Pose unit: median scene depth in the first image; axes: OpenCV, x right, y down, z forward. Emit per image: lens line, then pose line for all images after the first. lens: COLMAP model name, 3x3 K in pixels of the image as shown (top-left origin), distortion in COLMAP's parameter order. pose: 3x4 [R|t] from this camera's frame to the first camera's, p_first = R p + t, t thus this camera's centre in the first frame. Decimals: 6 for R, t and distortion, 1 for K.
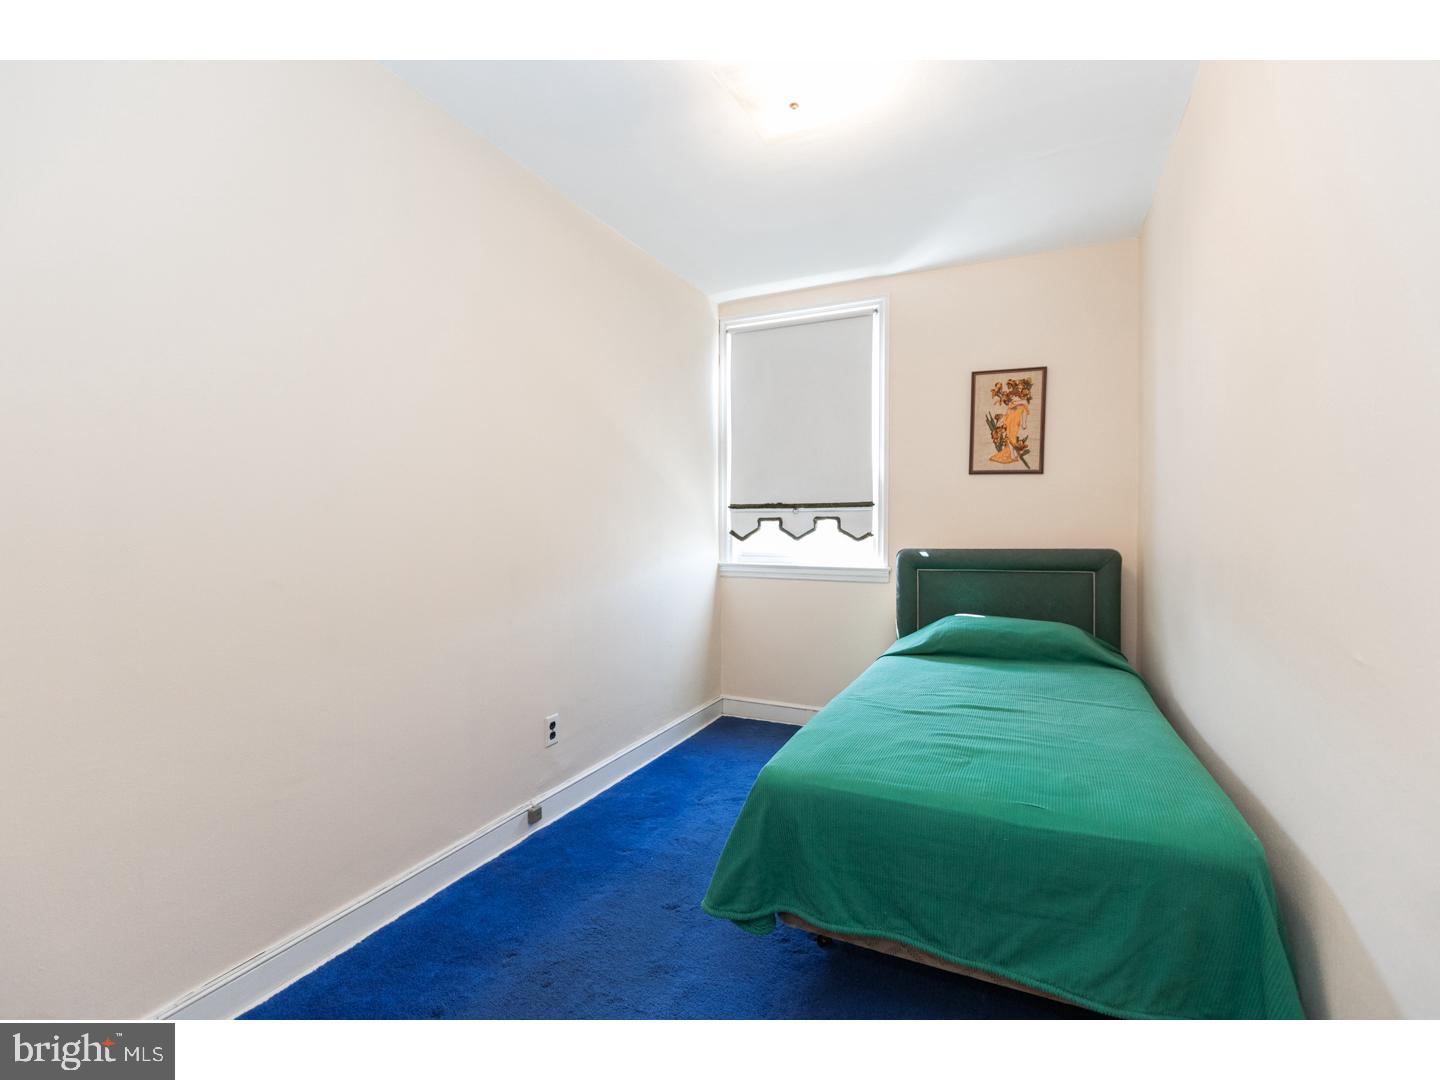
lens RADIAL K [[647.6, 0, 713.5], [0, 647.6, 531.3], [0, 0, 1]] dist [0.007119, -0.001985]
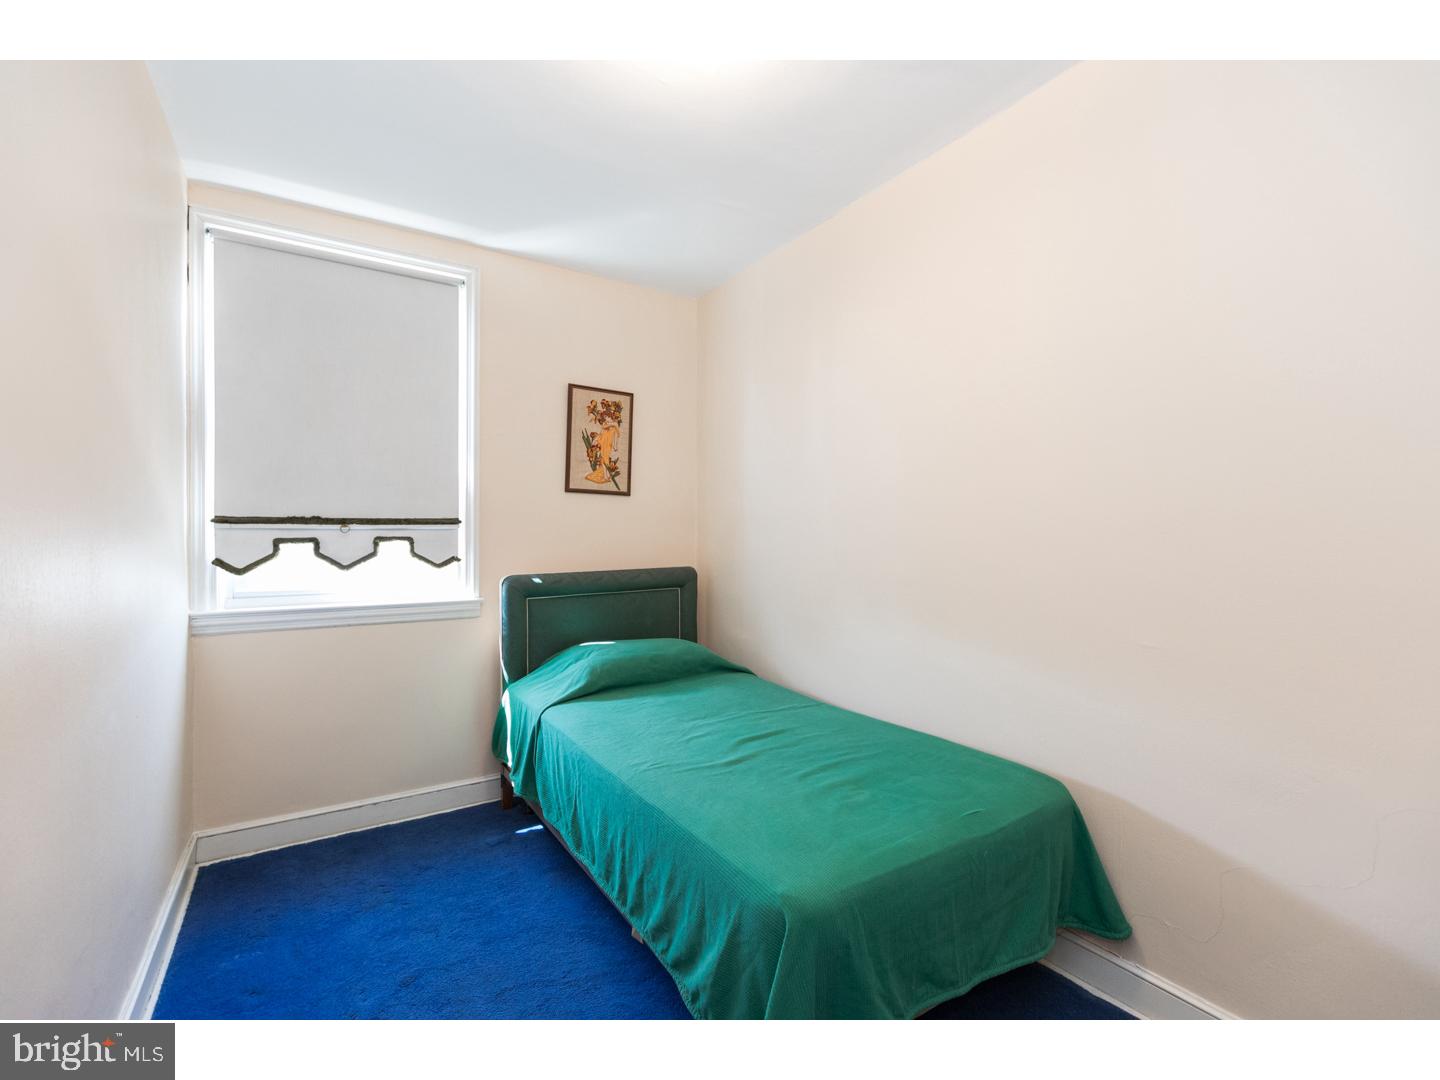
lens RADIAL K [[647.6, 0, 723.0], [0, 647.6, 536.9], [0, 0, 1]] dist [0.007119, -0.001985]
pose [[0.530784, -0.005271, 0.847491, -0.265563], [0.005479, 0.999981, 0.002788, -0.023430], [-0.847490, 0.003163, 0.530802, 0.296612]]
